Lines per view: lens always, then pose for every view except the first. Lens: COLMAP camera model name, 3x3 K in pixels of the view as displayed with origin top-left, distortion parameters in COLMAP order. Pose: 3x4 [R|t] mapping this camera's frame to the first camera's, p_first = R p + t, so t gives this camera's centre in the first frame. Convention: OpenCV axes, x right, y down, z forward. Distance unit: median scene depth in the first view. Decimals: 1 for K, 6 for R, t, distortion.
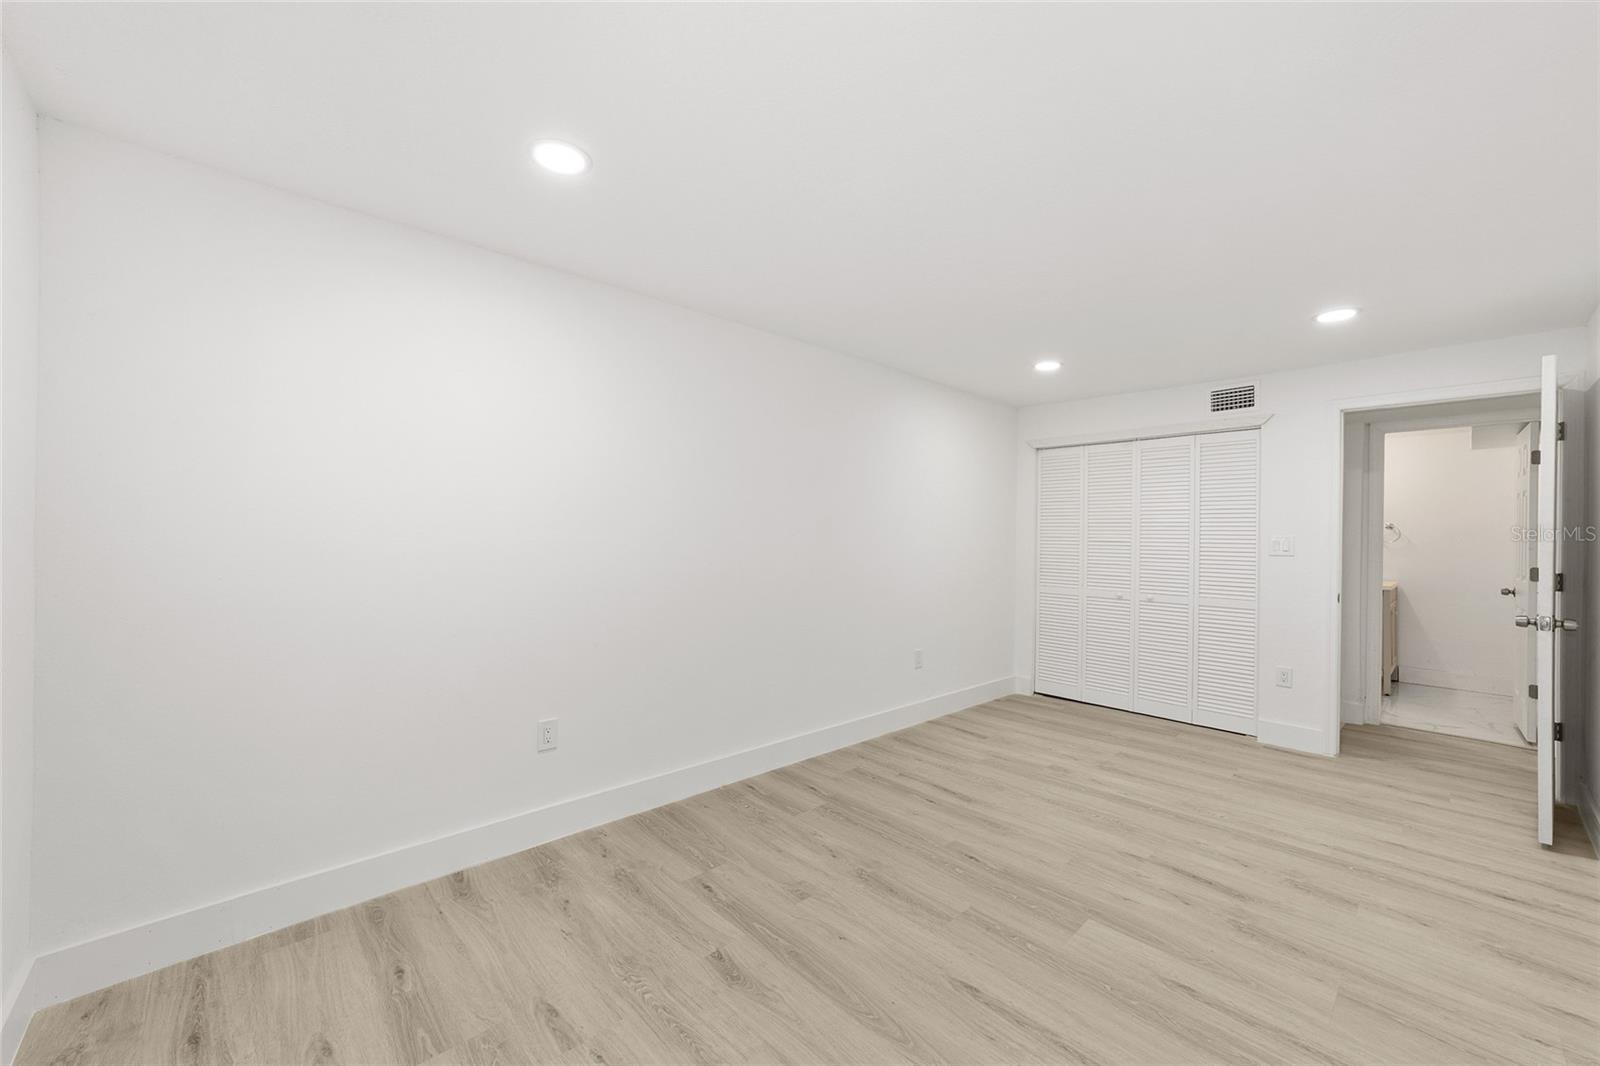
lens RADIAL K [[612.1, 0, 792.2], [0, 612.1, 534.3], [0, 0, 1]] dist [-0.002235, 0.000376]
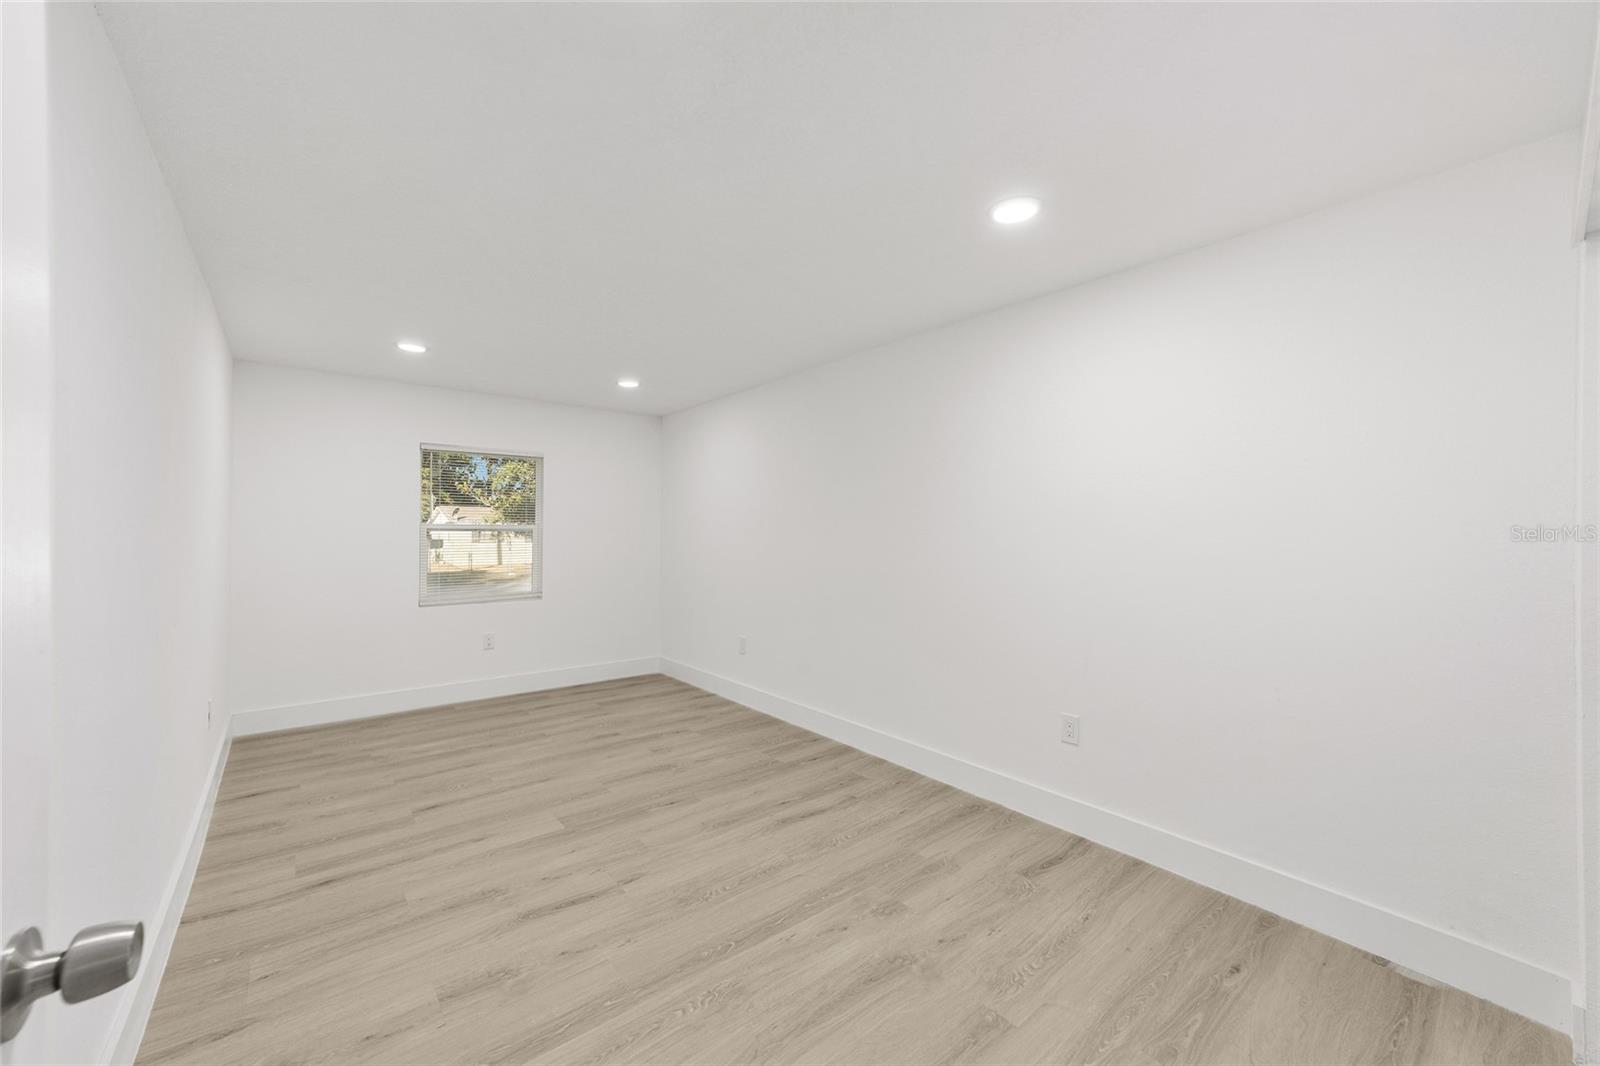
lens RADIAL K [[612.1, 0, 792.2], [0, 612.1, 534.3], [0, 0, 1]] dist [-0.002235, 0.000376]
pose [[-0.063007, -0.014432, -0.997909, 1.299295], [0.002352, 0.999891, -0.014609, 0.022120], [0.998010, -0.003267, -0.062967, 1.158063]]
